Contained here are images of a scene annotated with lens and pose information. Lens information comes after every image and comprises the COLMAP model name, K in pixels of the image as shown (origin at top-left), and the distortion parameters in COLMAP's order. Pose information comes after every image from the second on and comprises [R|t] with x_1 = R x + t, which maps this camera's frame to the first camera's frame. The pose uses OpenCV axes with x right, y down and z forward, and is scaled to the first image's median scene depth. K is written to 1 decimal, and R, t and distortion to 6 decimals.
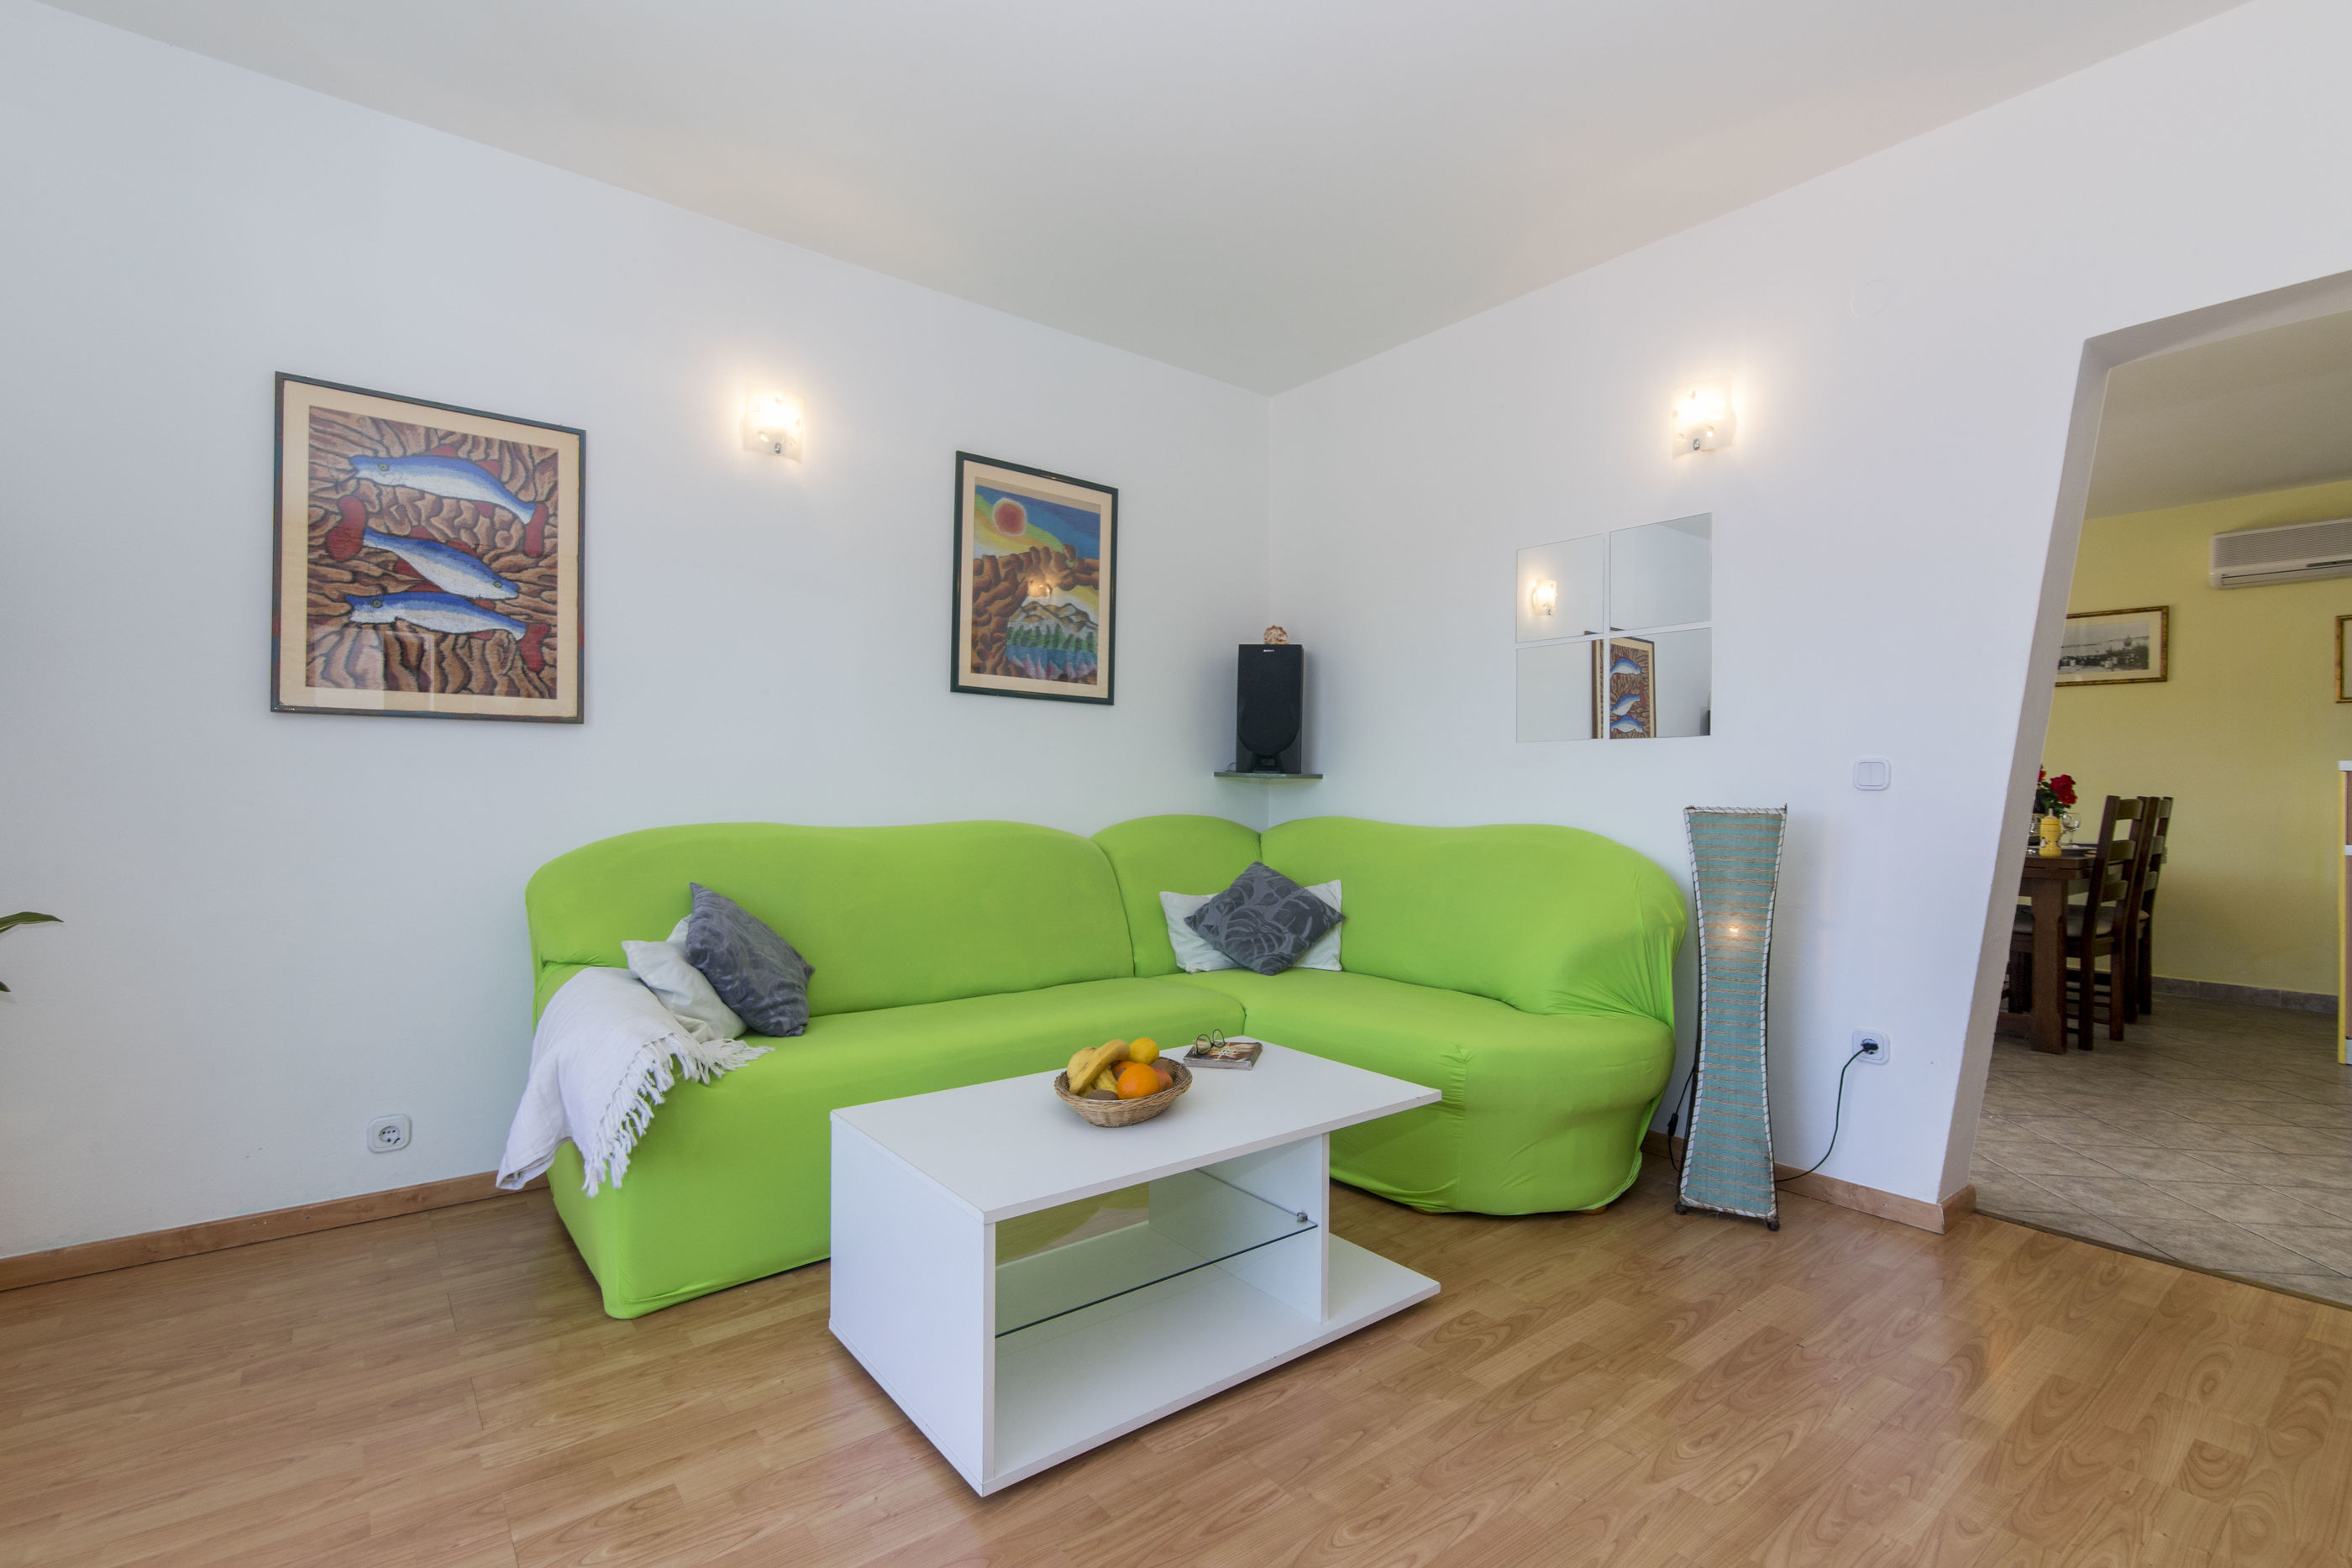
lens RADIAL K [[1066.0, 0, 1156.7], [0, 1066.0, 798.6], [0, 0, 1]] dist [-0.001748, -0.000602]
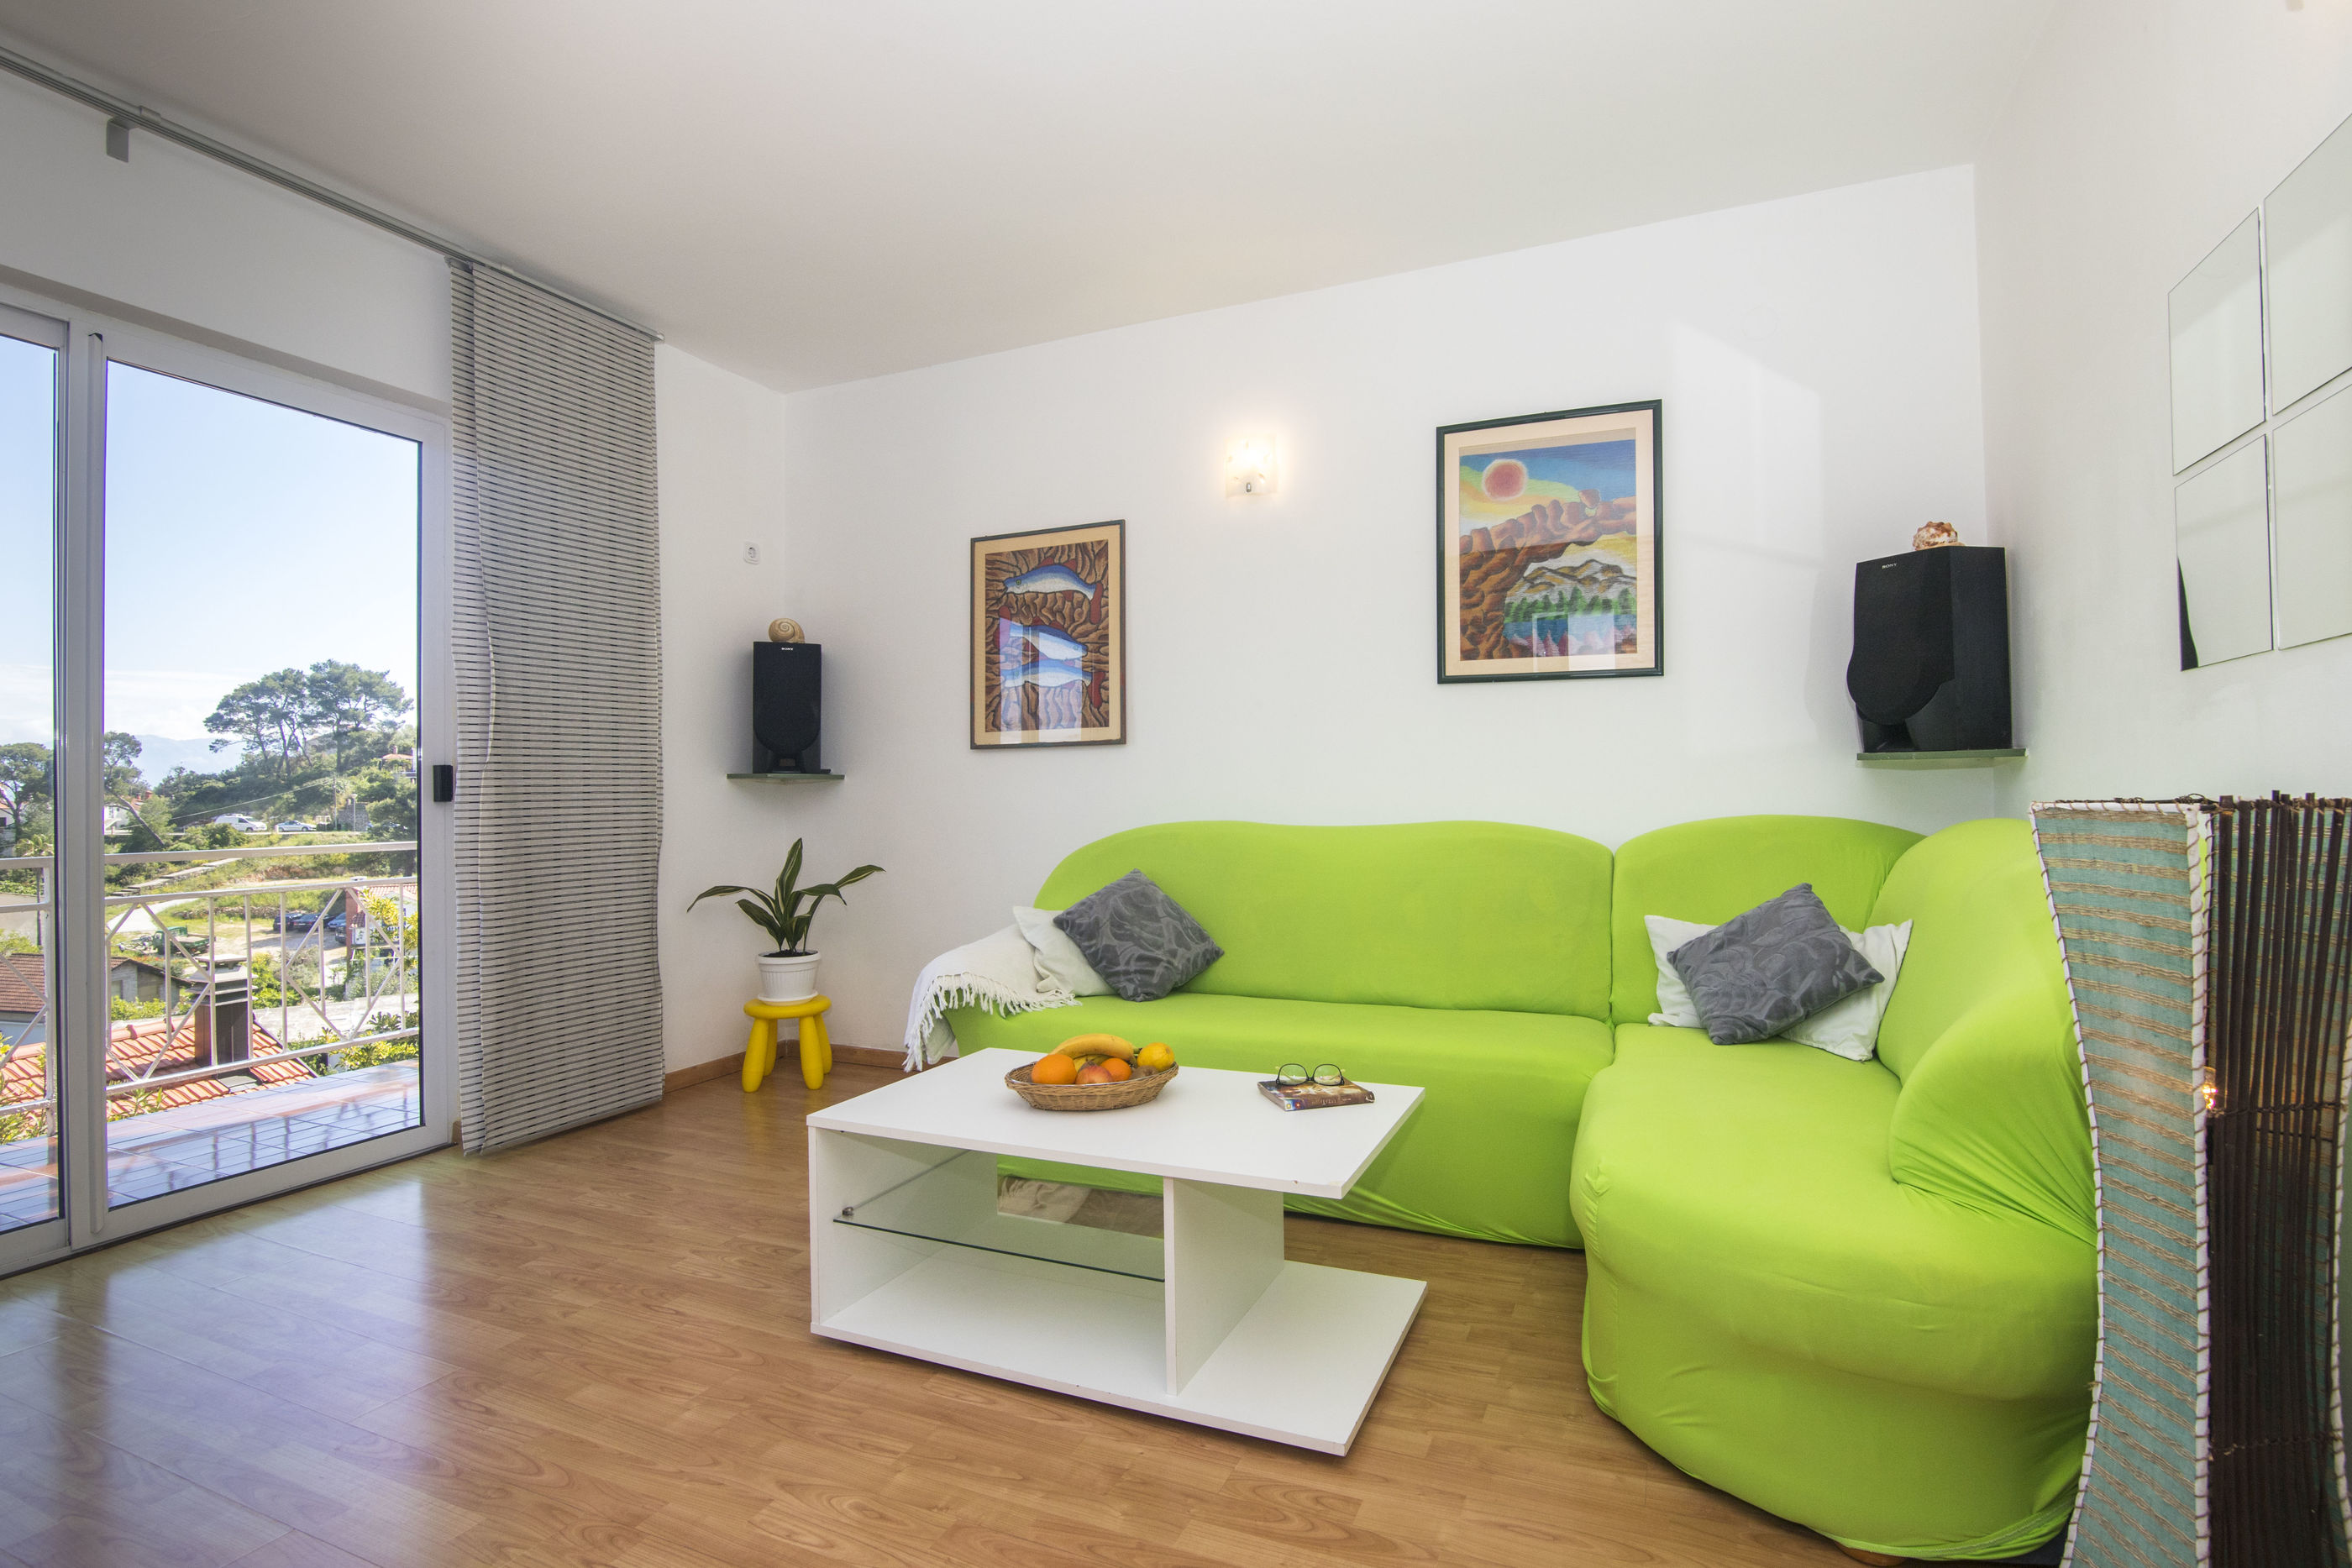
lens RADIAL K [[1066.0, 0, 1123.4], [0, 1066.0, 806.5], [0, 0, 1]] dist [-0.001748, -0.000602]
pose [[0.483877, -0.004125, -0.875126, 0.512756], [0.011207, 0.999936, 0.001484, 0.003712], [0.875064, -0.010525, 0.483893, 0.308564]]
